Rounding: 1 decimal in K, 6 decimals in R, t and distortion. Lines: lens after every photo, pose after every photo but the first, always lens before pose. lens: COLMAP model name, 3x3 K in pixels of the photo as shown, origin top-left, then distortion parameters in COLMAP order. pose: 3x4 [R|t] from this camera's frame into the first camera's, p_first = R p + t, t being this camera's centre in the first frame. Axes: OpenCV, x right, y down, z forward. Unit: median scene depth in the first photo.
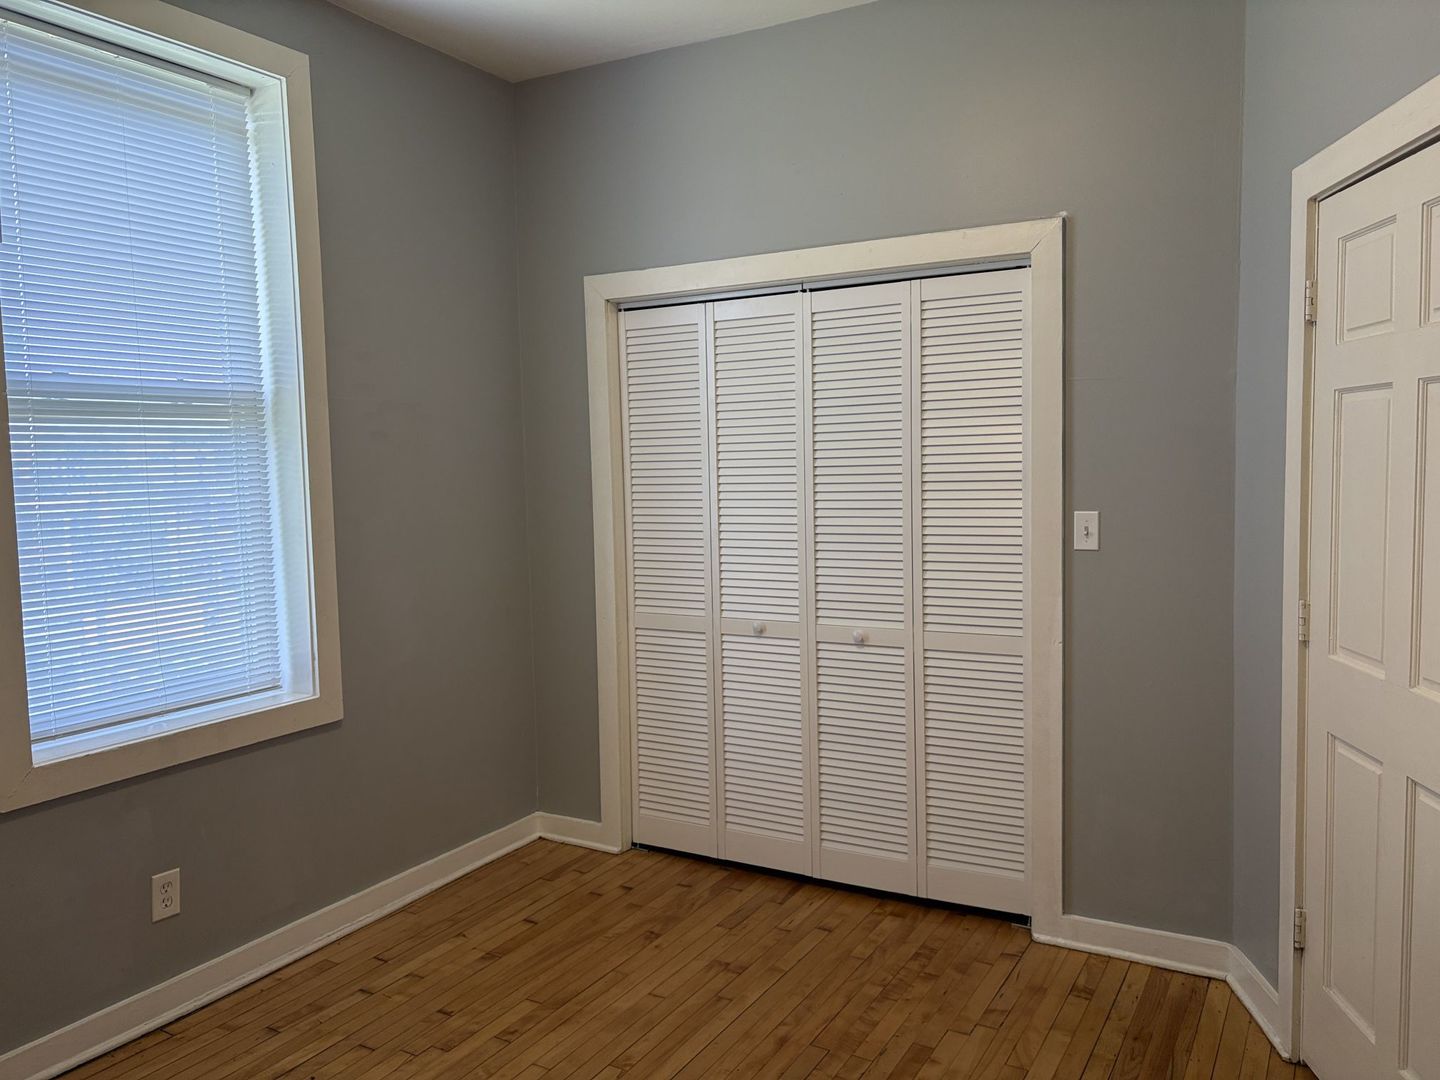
lens RADIAL K [[1086.9, 0, 720.0], [0, 1086.9, 533.3], [0, 0, 1]] dist [0.015867, -0.027480]
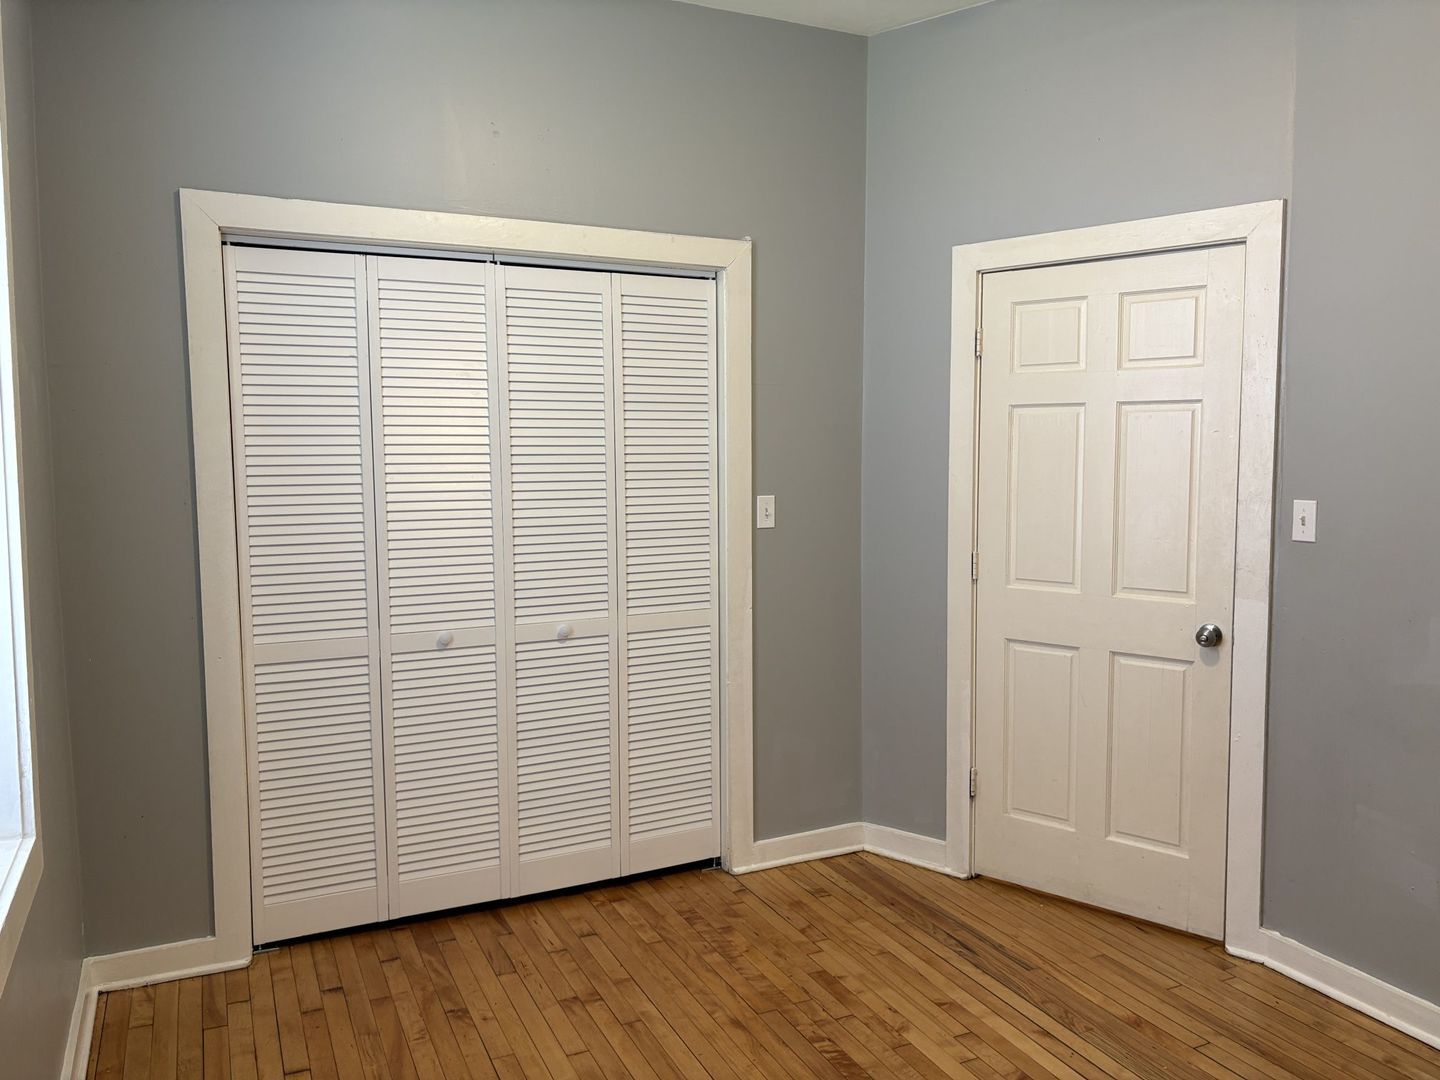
lens RADIAL K [[1086.9, 0, 724.8], [0, 1086.9, 536.7], [0, 0, 1]] dist [0.015867, -0.027480]
pose [[0.560688, -0.053046, 0.826326, -0.599571], [0.044891, 0.998426, 0.033634, -0.015831], [-0.826810, 0.018237, 0.562186, 0.340945]]
